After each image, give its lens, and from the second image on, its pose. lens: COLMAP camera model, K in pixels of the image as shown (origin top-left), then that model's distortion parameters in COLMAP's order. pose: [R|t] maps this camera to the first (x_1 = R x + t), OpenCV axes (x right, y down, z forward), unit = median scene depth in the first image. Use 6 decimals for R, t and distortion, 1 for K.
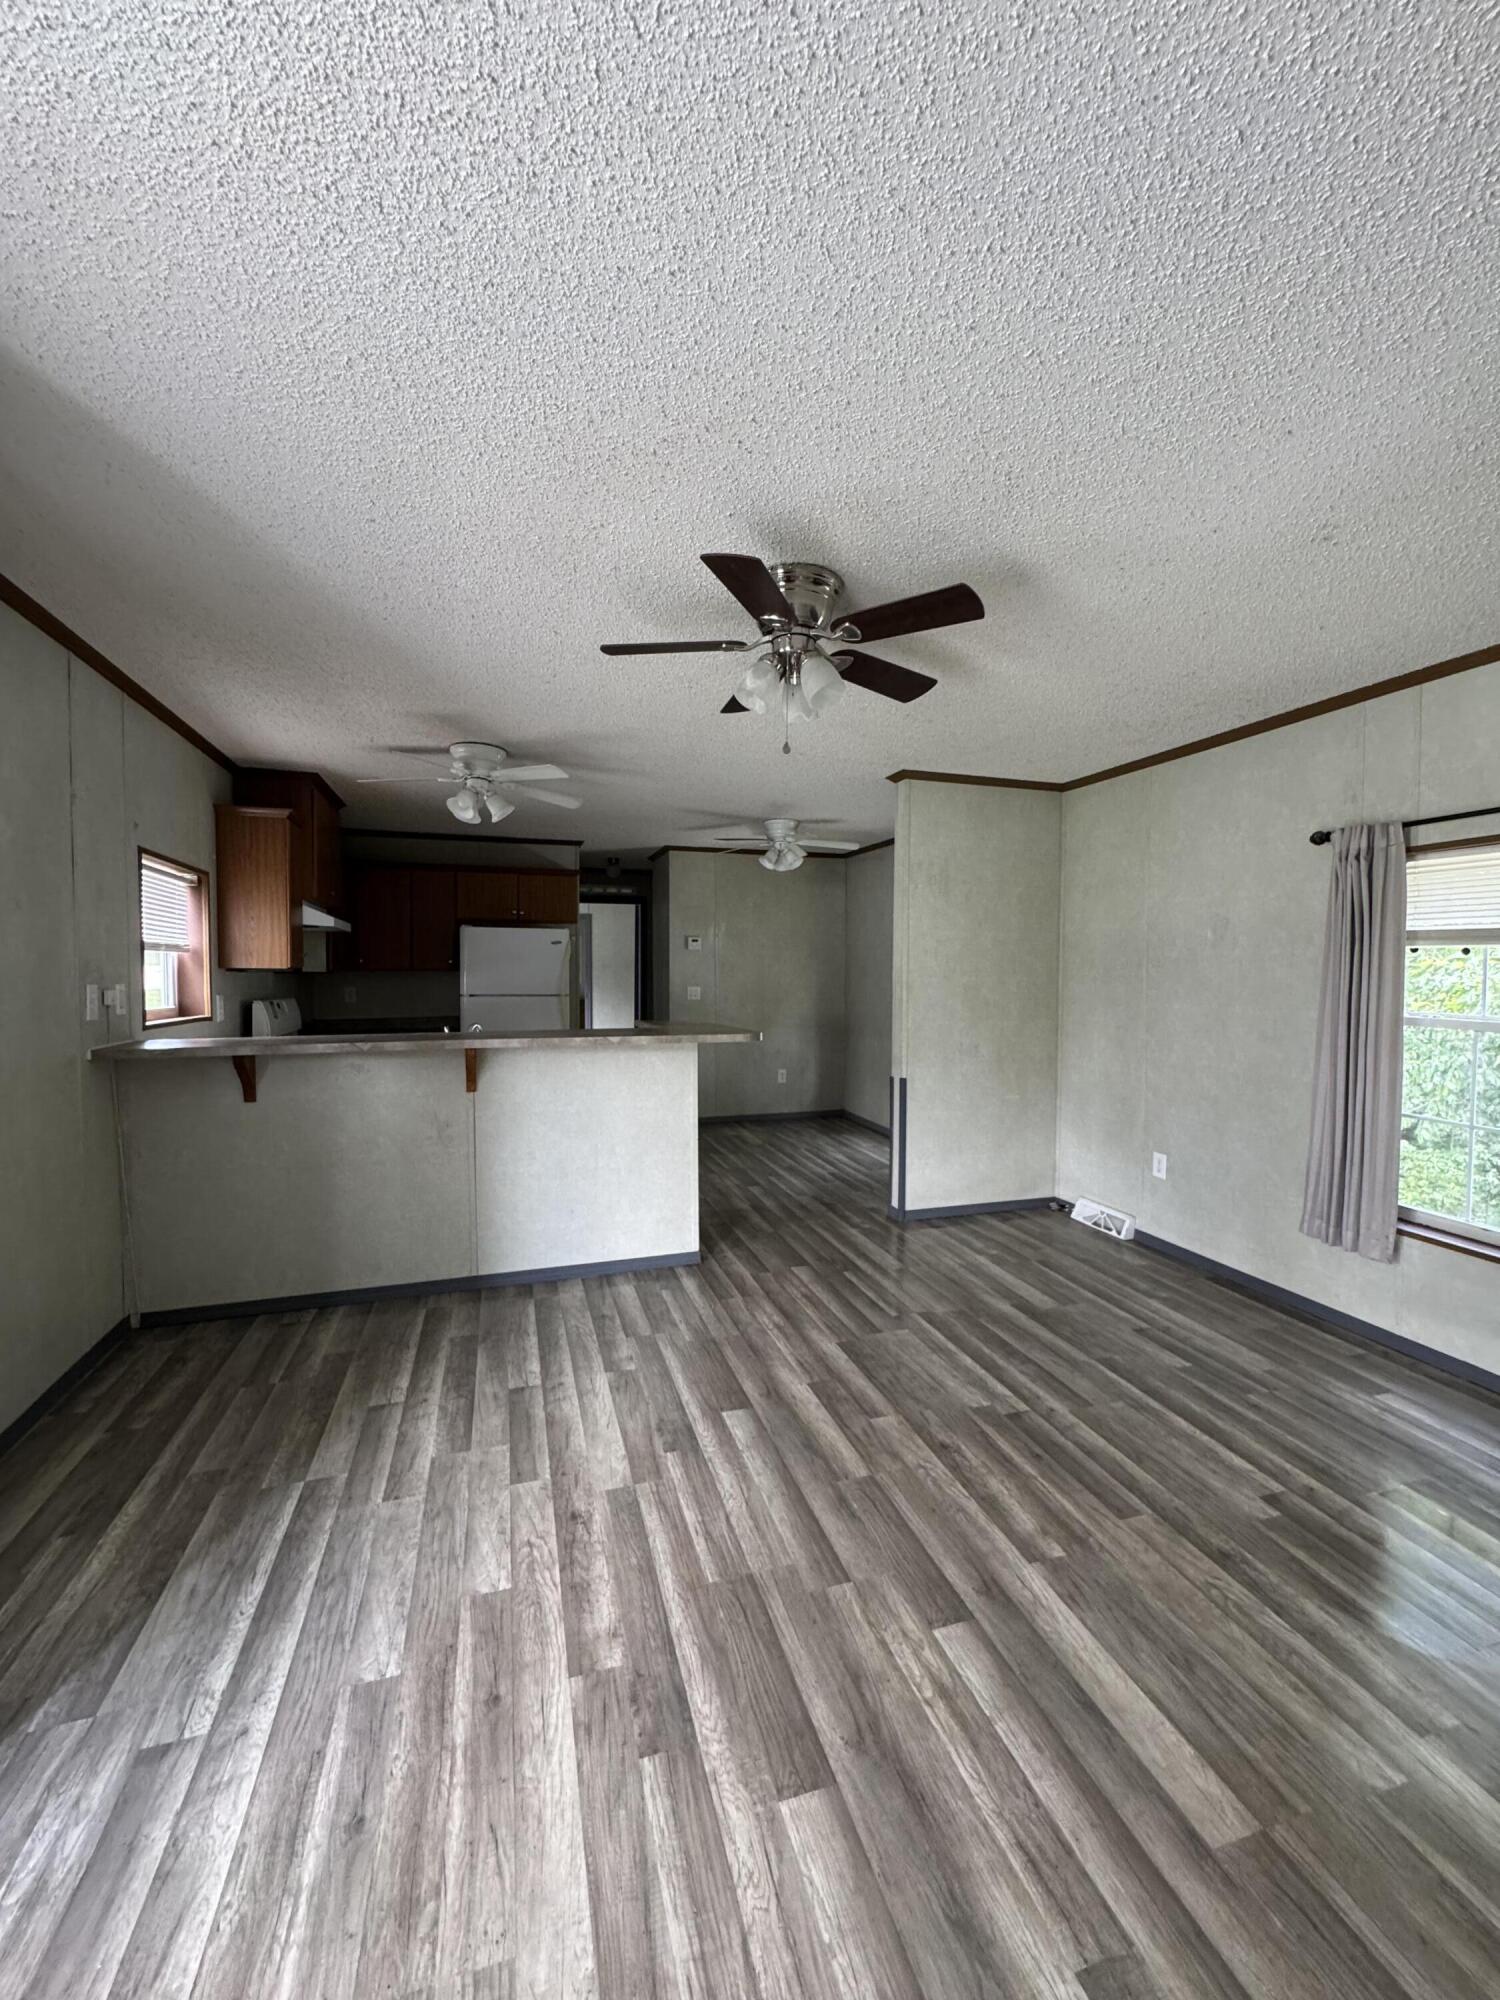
lens RADIAL K [[803.7, 0, 750.8], [0, 803.7, 997.0], [0, 0, 1]] dist [-0.005972, 0.001776]
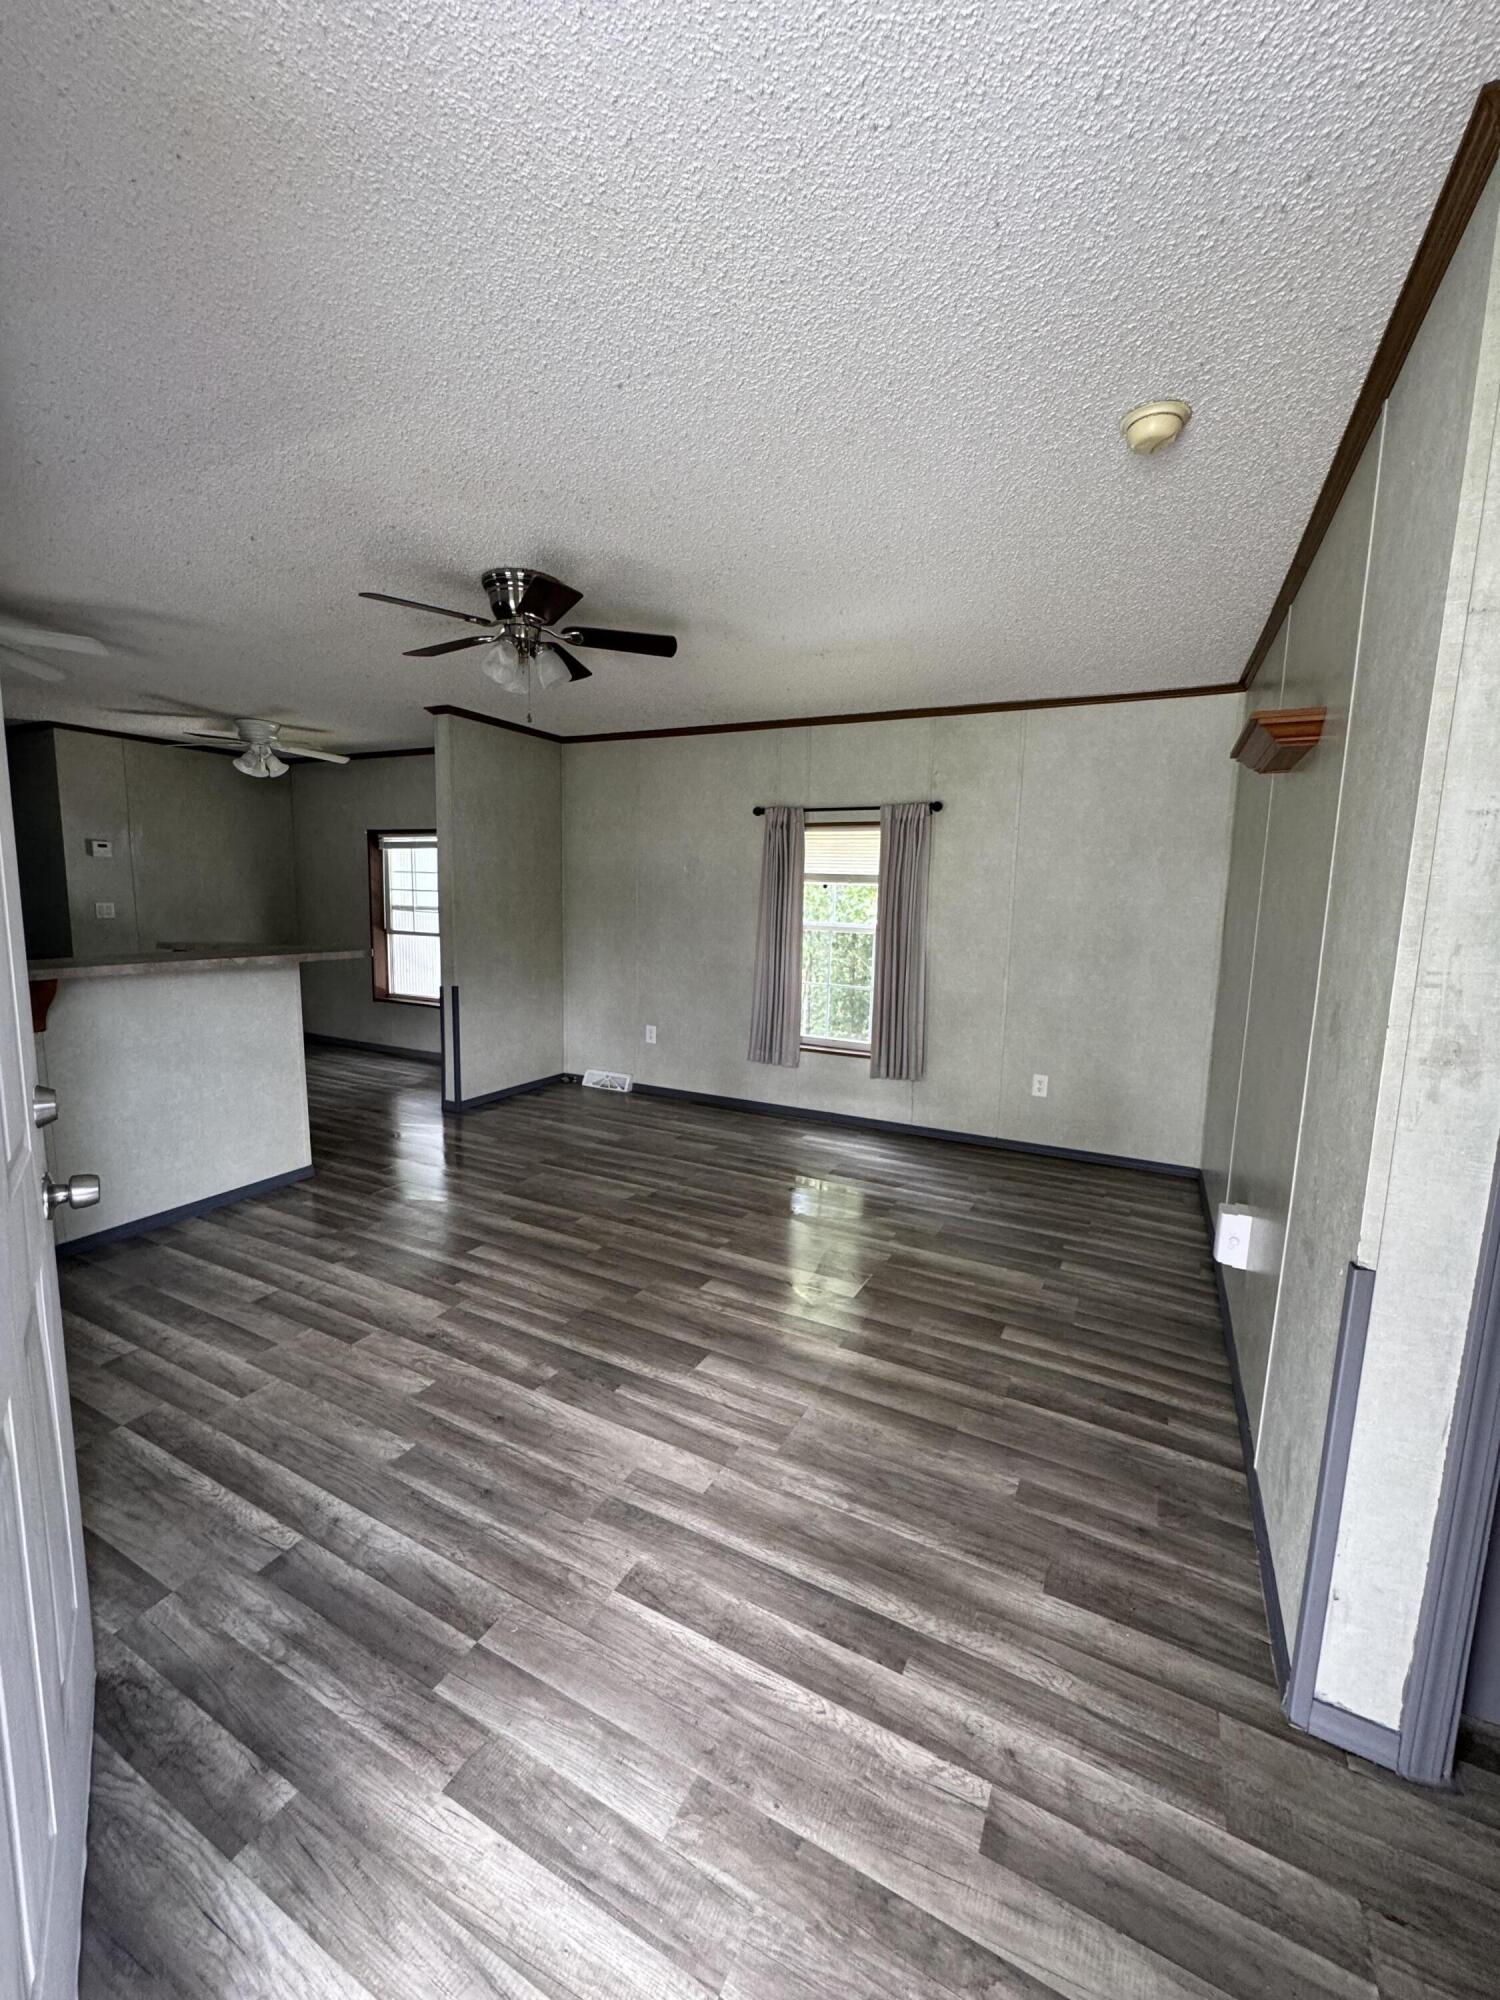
lens RADIAL K [[803.7, 0, 753.8], [0, 803.7, 997.2], [0, 0, 1]] dist [-0.005972, 0.001776]
pose [[0.697646, -0.080385, 0.711919, -0.491649], [0.004030, 0.994110, 0.108299, -0.006222], [-0.716432, -0.072685, 0.693861, -0.127580]]
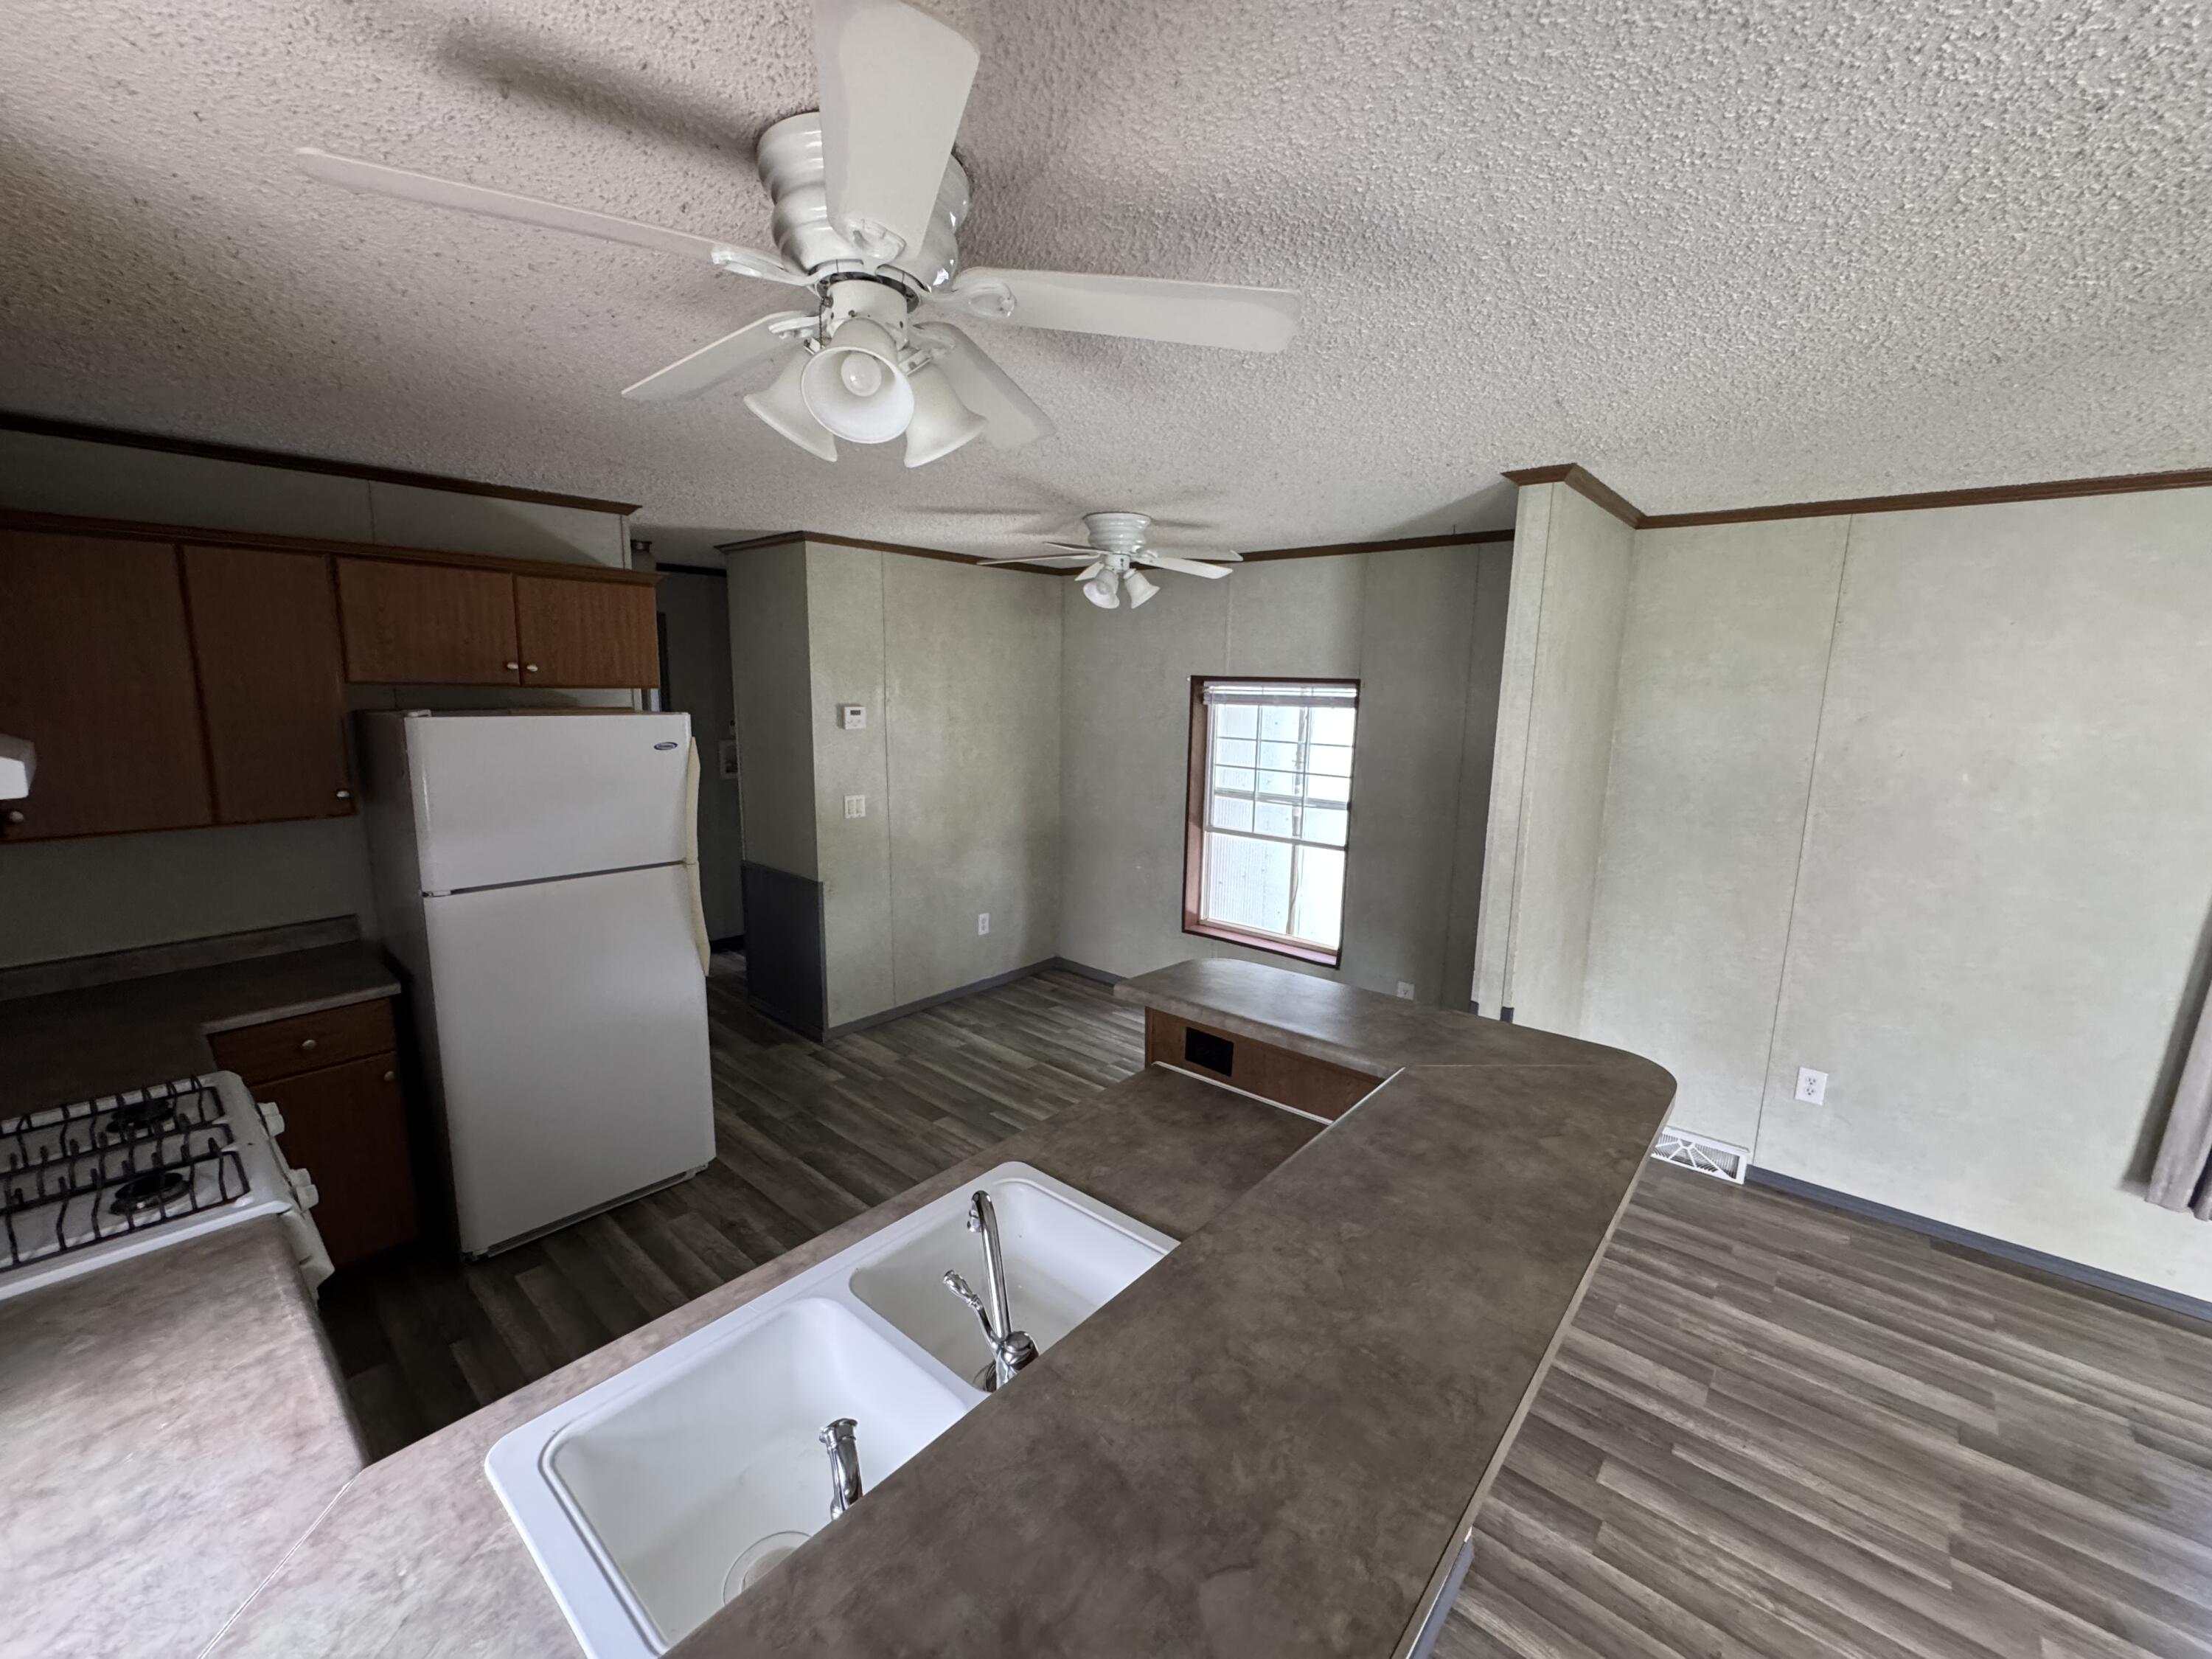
lens RADIAL K [[888.9, 0, 1107.8], [0, 888.9, 836.0], [0, 0, 1]] dist [-0.005972, 0.001776]
pose [[0.855570, -0.077741, 0.511817, -0.592788], [0.002986, 0.989385, 0.145289, -0.183764], [-0.517679, -0.122777, 0.846720, 0.941353]]
